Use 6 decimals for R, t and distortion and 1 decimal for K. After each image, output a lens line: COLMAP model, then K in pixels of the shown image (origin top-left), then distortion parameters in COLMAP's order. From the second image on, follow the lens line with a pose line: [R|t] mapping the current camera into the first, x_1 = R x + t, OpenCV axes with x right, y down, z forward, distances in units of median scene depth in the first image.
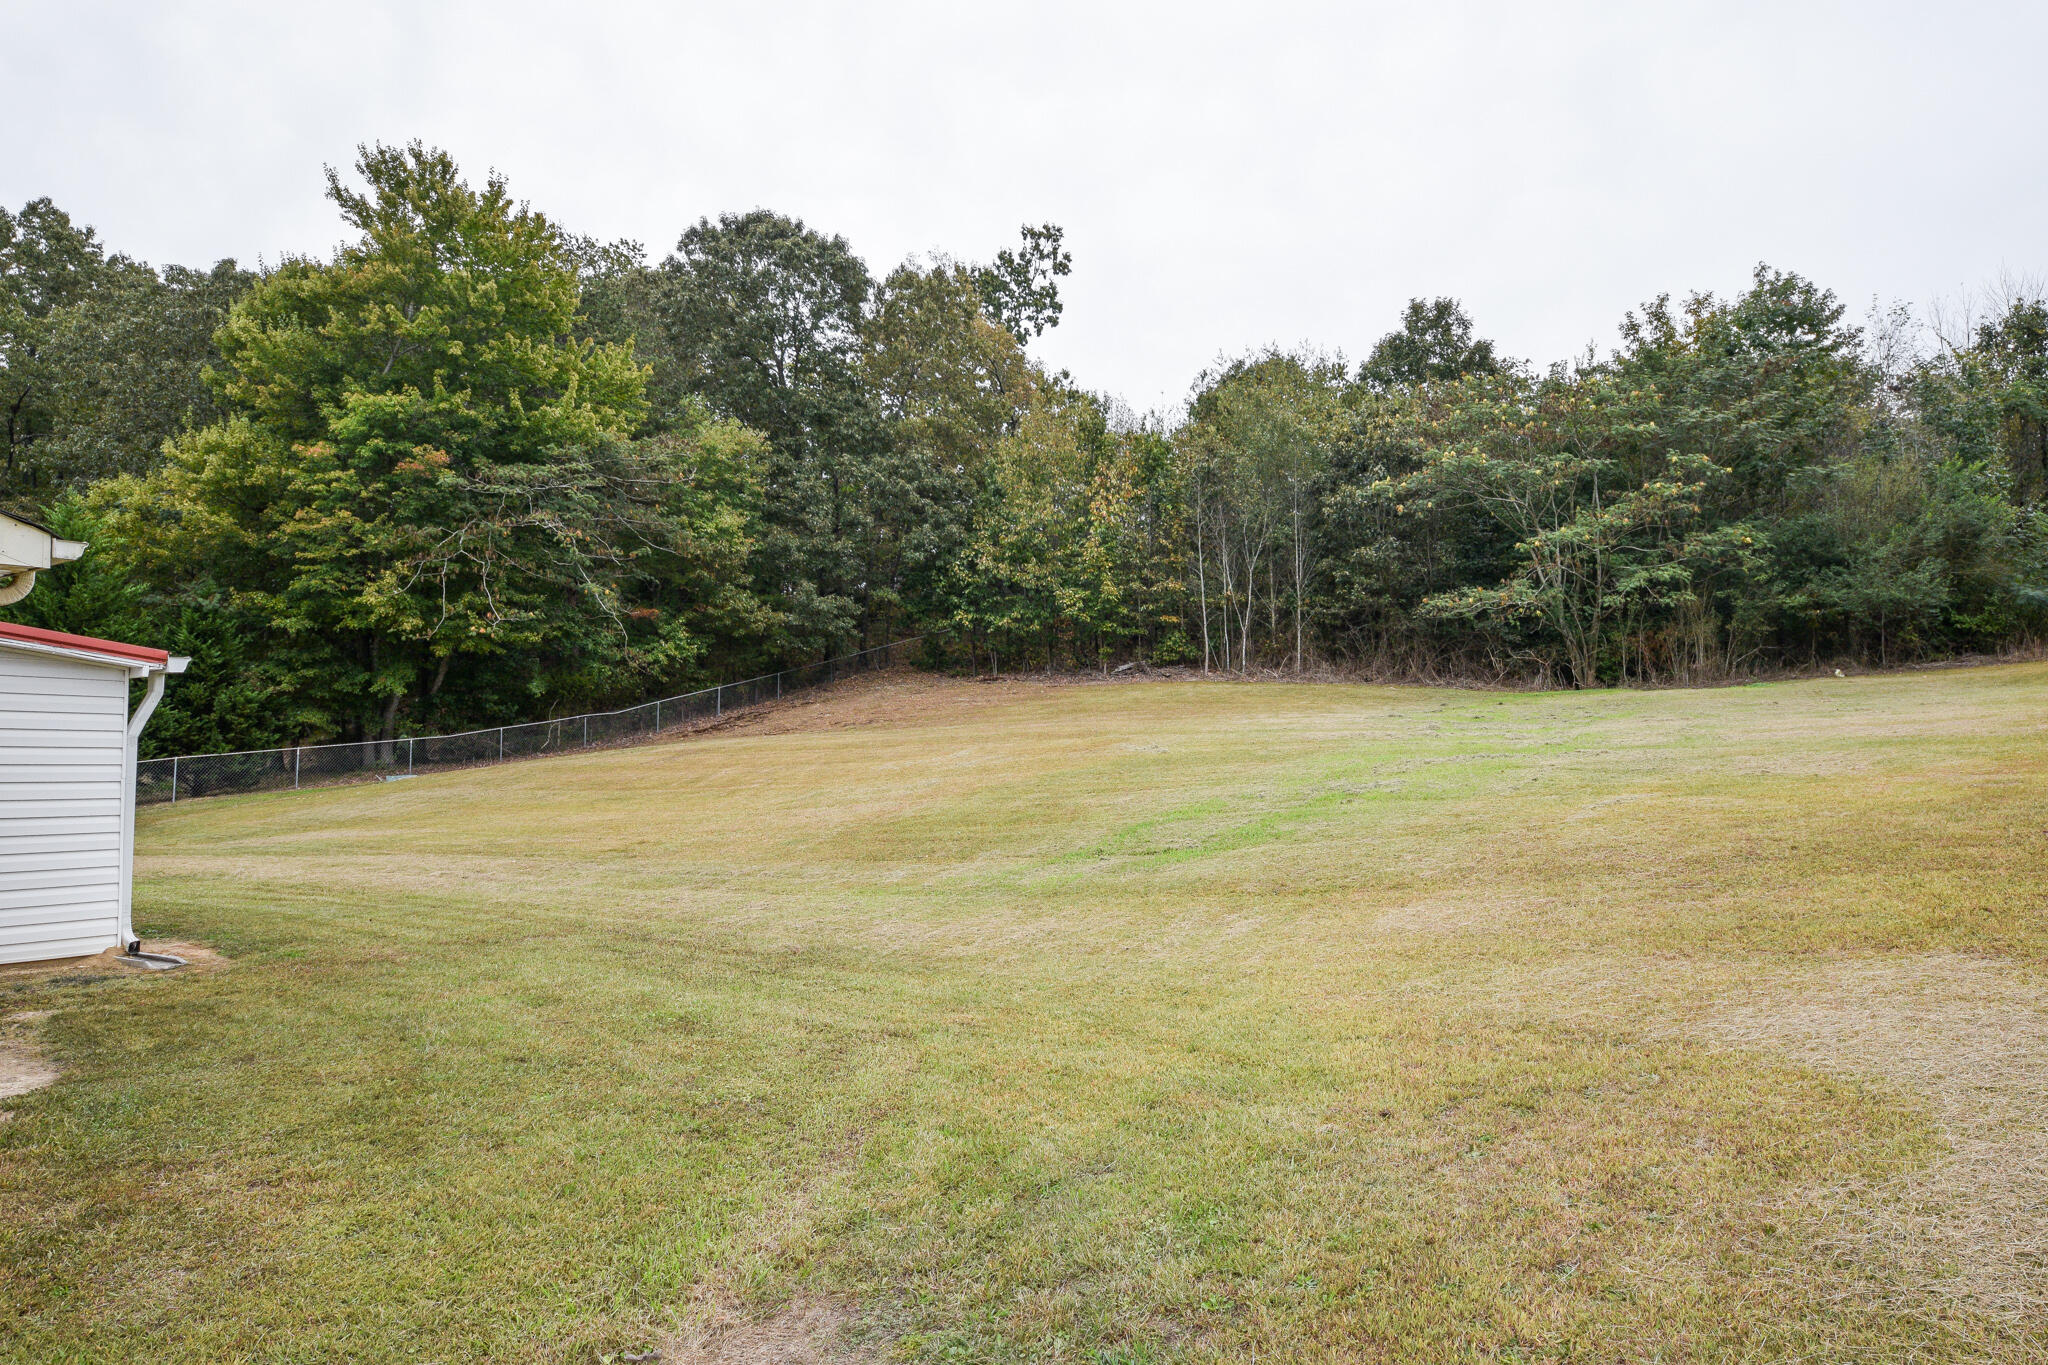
lens RADIAL K [[1232.1, 0, 1020.0], [0, 1232.1, 682.0], [0, 0, 1]] dist [0.007538, -0.003909]
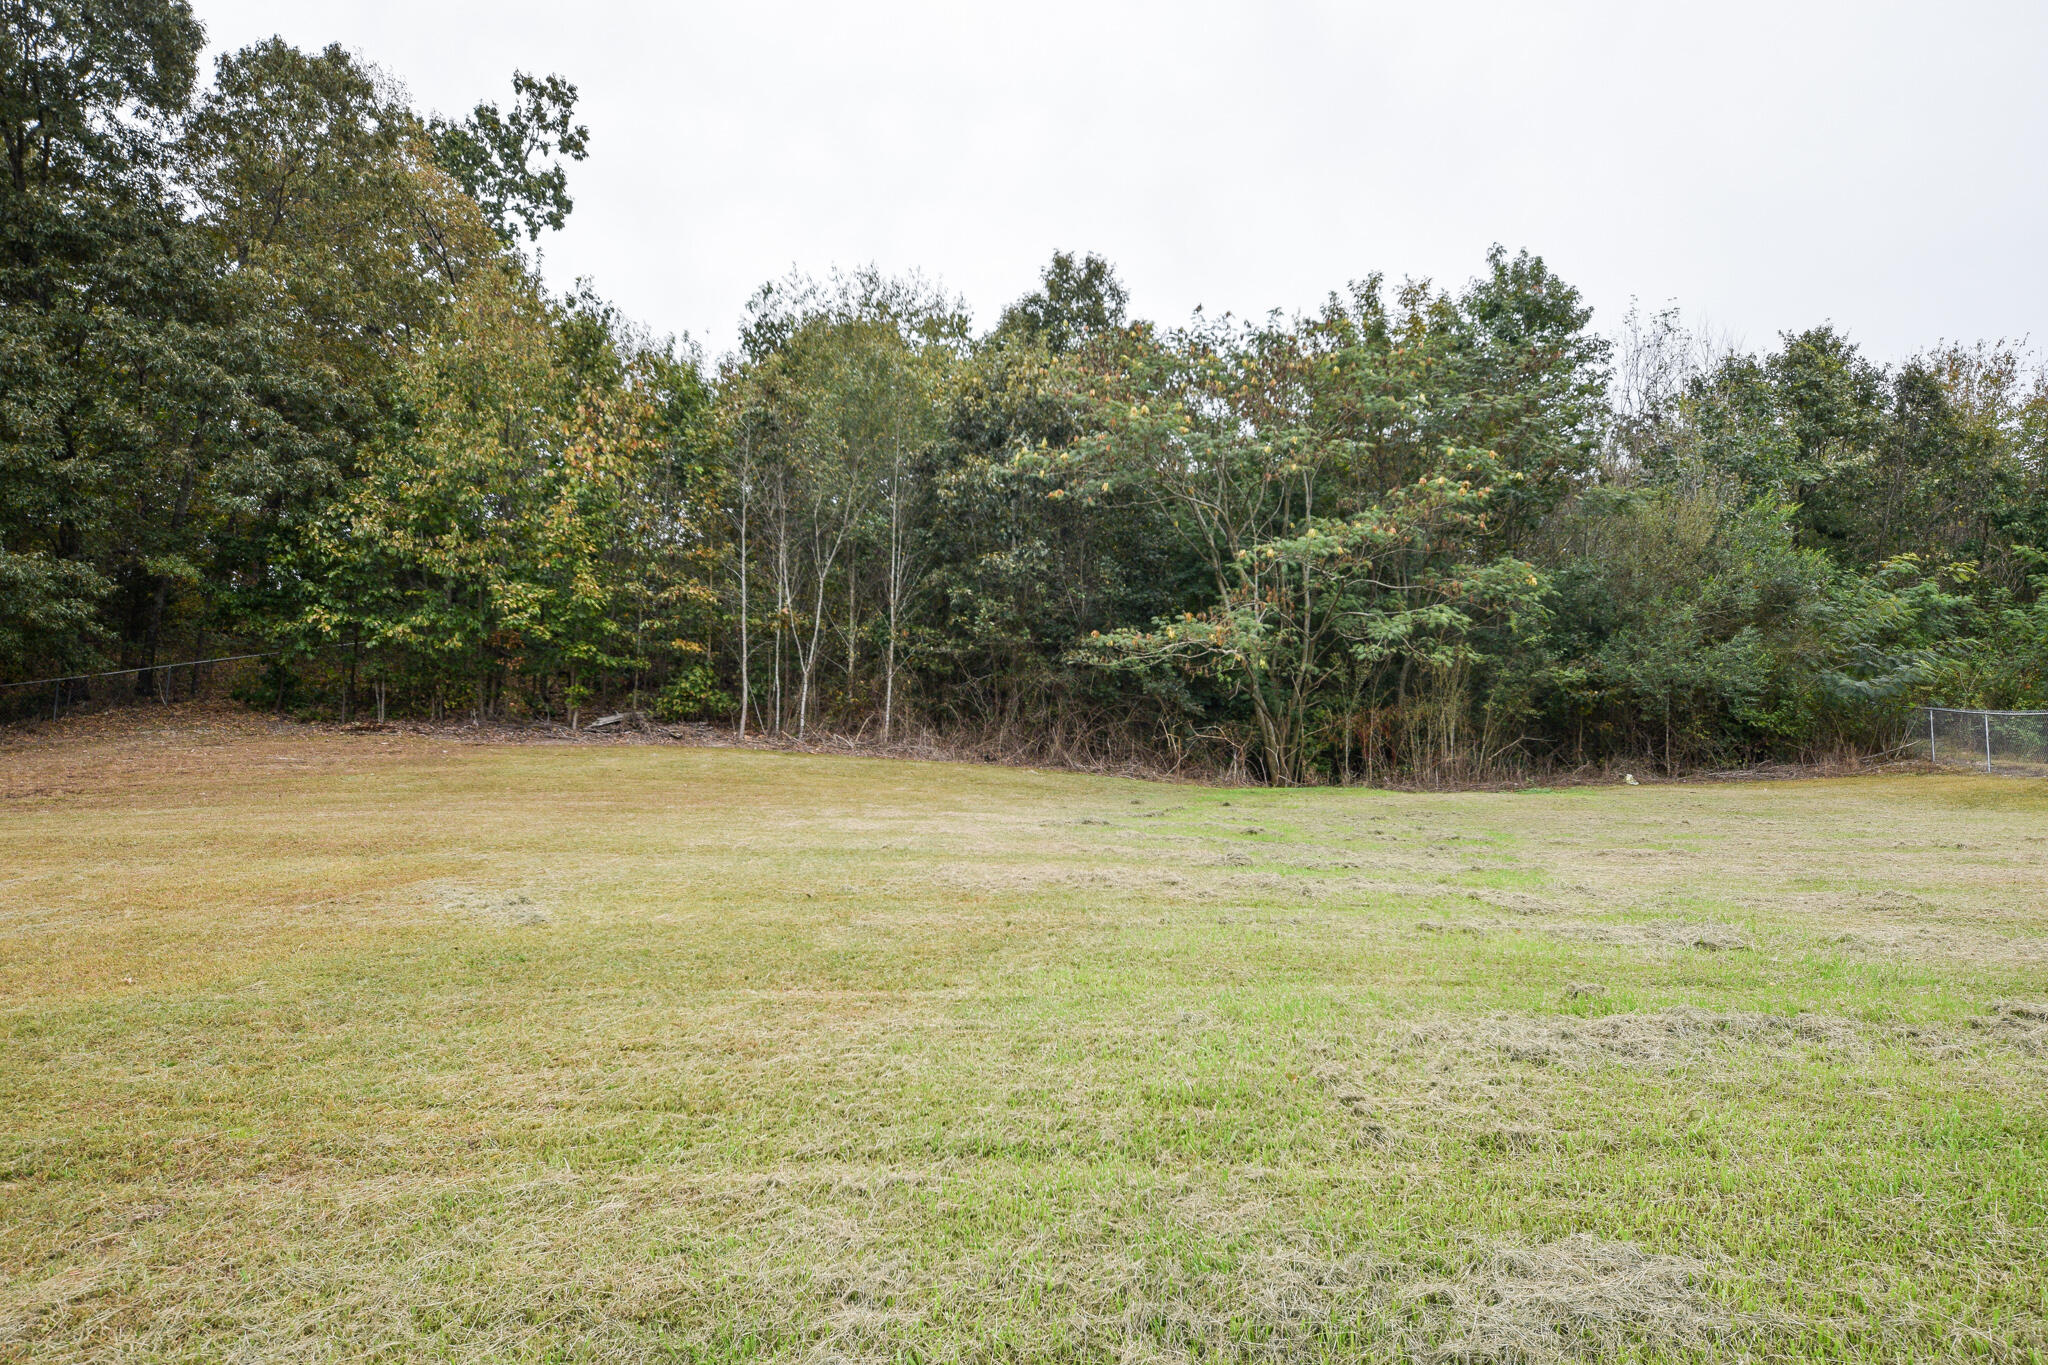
lens RADIAL K [[1353.1, 0, 1025.7], [0, 1353.1, 671.6], [0, 0, 1]] dist [0.035175, -0.011919]
pose [[0.940975, 0.069879, 0.331185, 0.055861], [-0.047041, 0.995960, -0.076489, 0.006041], [-0.335192, 0.056395, 0.940460, 0.297339]]
